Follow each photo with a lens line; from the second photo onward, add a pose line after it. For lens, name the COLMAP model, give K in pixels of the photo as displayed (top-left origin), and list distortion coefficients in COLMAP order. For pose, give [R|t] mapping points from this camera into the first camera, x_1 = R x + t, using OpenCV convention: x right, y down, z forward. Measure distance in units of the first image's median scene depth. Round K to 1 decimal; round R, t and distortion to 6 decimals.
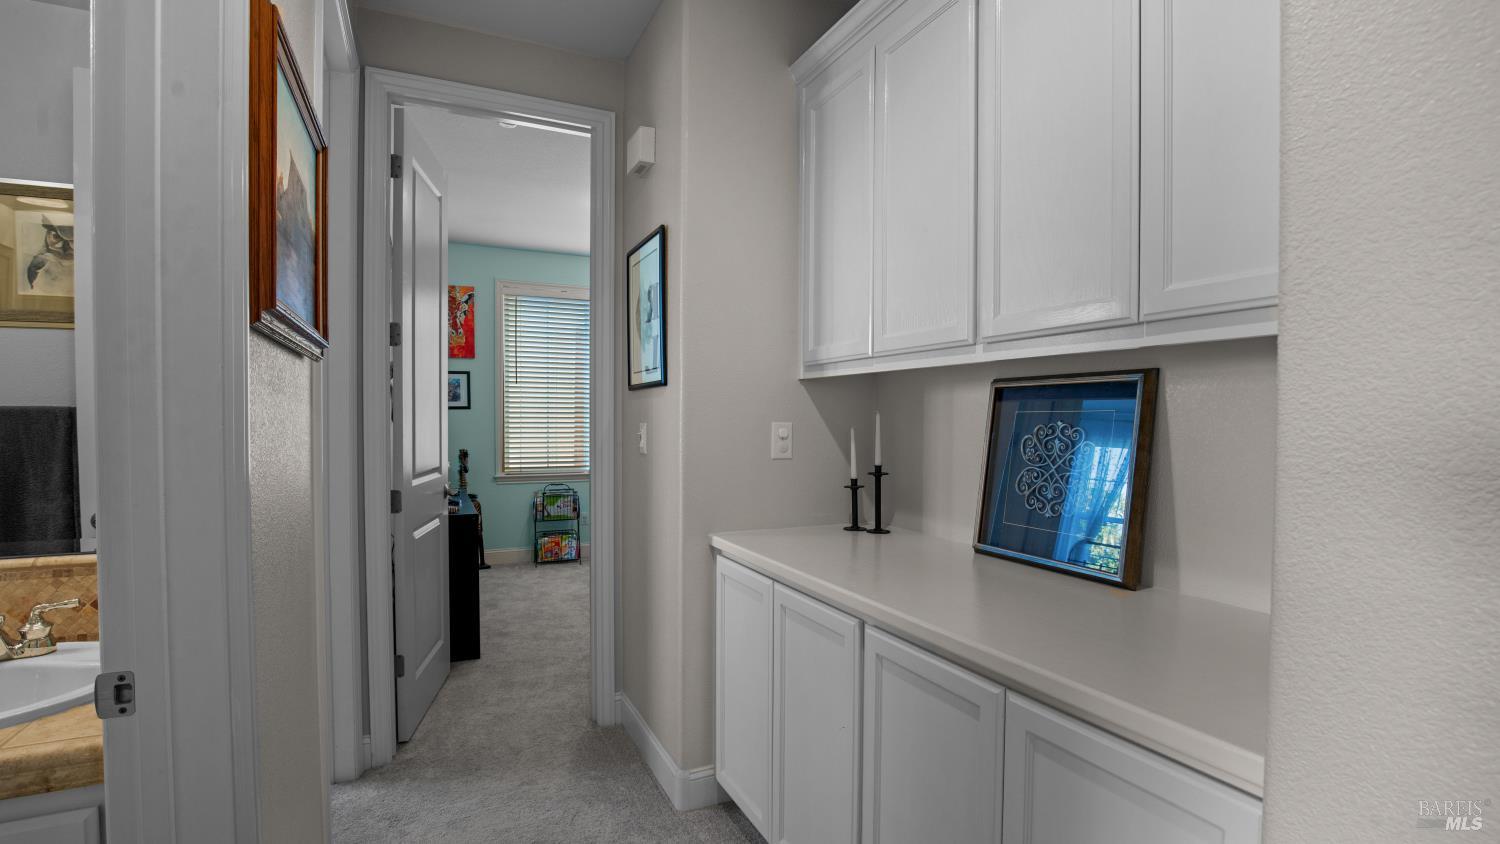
lens RADIAL K [[703.7, 0, 743.9], [0, 703.7, 436.5], [0, 0, 1]] dist [-0.029691, 0.005591]
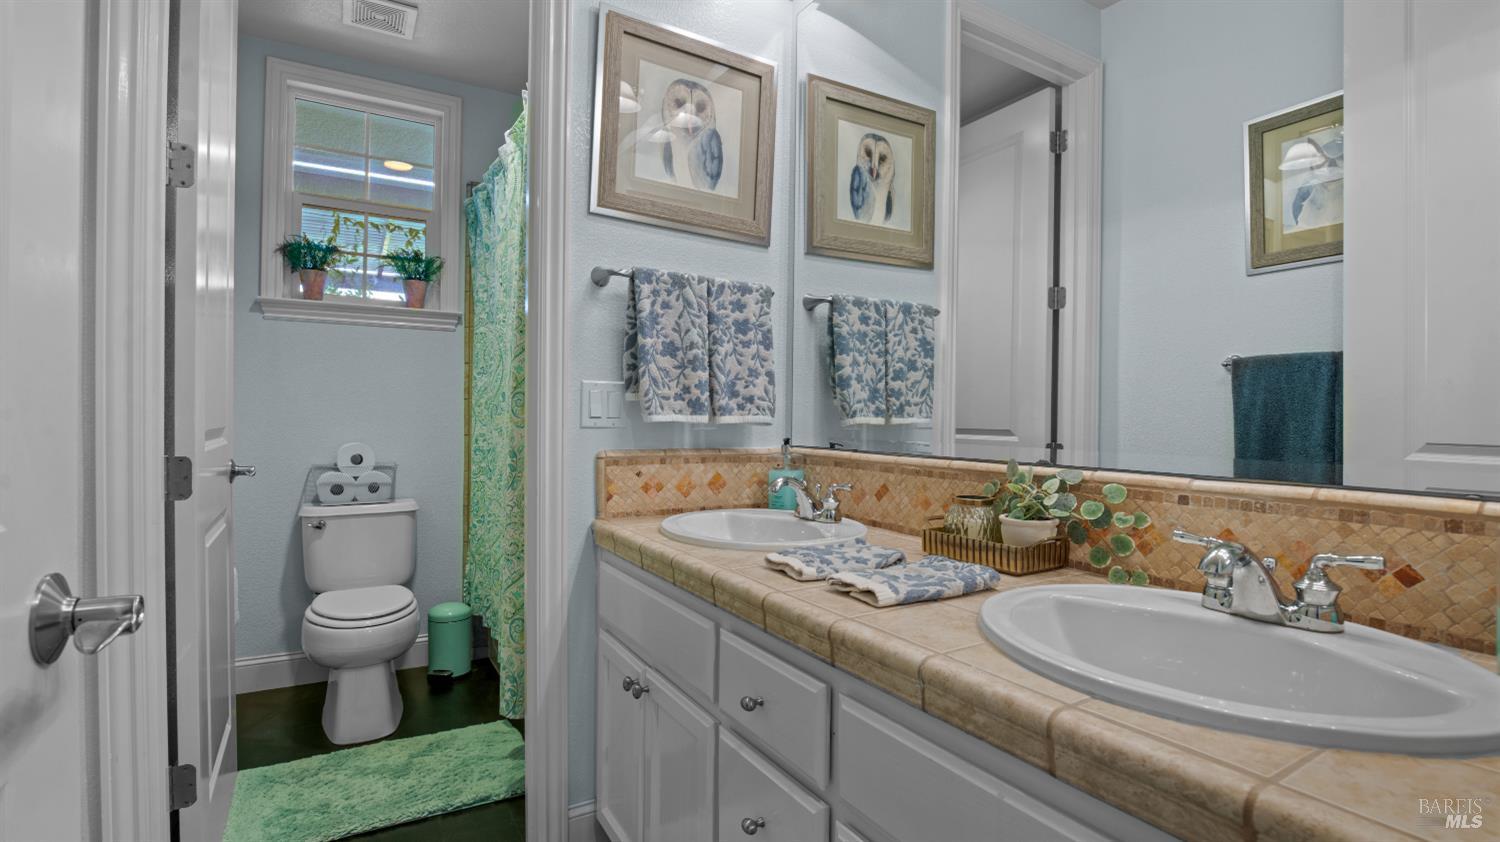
lens RADIAL K [[703.7, 0, 752.0], [0, 703.7, 432.5], [0, 0, 1]] dist [-0.029691, 0.005591]
pose [[0.119695, 0.014636, -0.992703, -0.430699], [-0.032407, 0.999416, 0.010828, 0.136220], [0.992282, 0.030875, 0.120099, 0.368948]]
